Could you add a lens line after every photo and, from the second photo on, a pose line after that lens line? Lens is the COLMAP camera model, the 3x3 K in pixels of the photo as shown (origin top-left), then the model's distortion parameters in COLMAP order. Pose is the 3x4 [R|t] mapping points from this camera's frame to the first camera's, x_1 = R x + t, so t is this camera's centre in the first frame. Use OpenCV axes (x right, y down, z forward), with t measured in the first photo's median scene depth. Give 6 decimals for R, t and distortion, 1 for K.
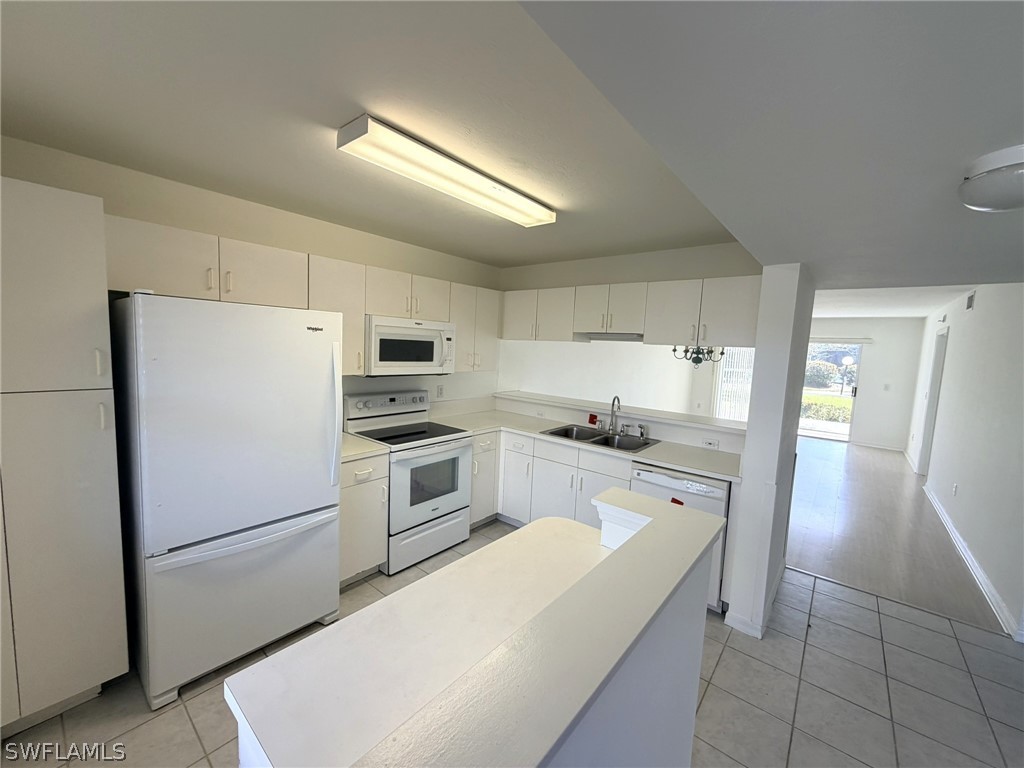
lens RADIAL K [[408.6, 0, 512.0], [0, 408.6, 384.0], [0, 0, 1]] dist [0.007210, -0.000293]
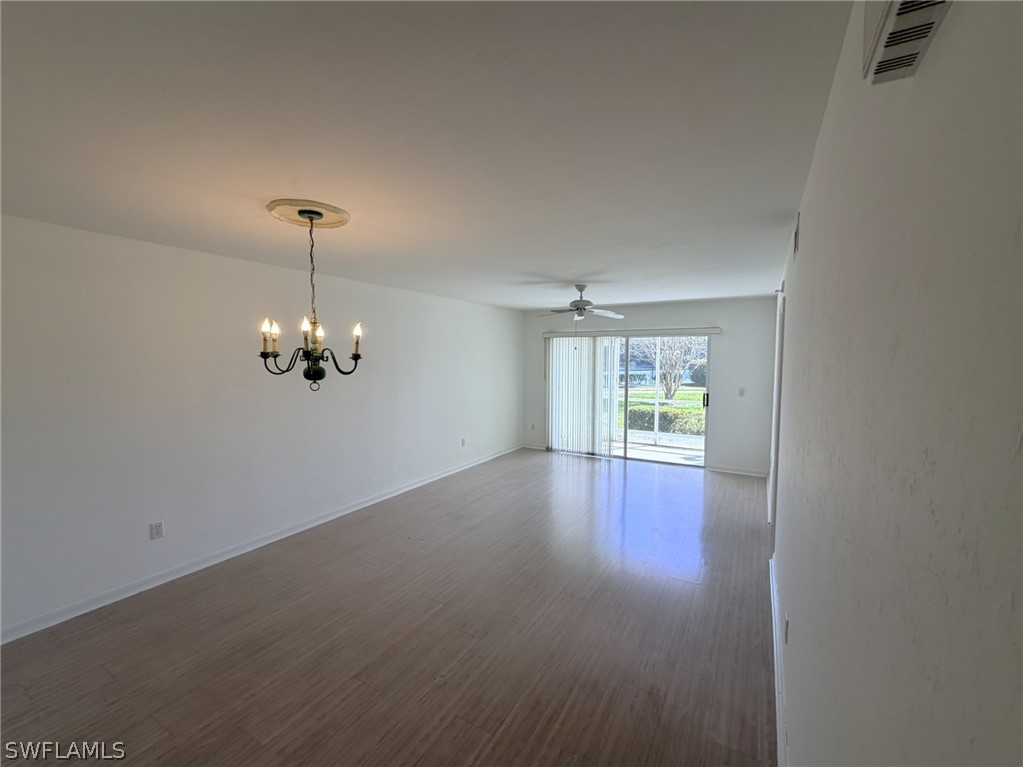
lens RADIAL K [[423.7, 0, 511.5], [0, 423.7, 383.5], [0, 0, 1]] dist [-0.000565, 0.000132]
pose [[0.986637, -0.048005, 0.155699, 0.222996], [0.052040, 0.998404, -0.021942, -0.007431], [-0.154397, 0.029751, 0.987561, 0.179037]]
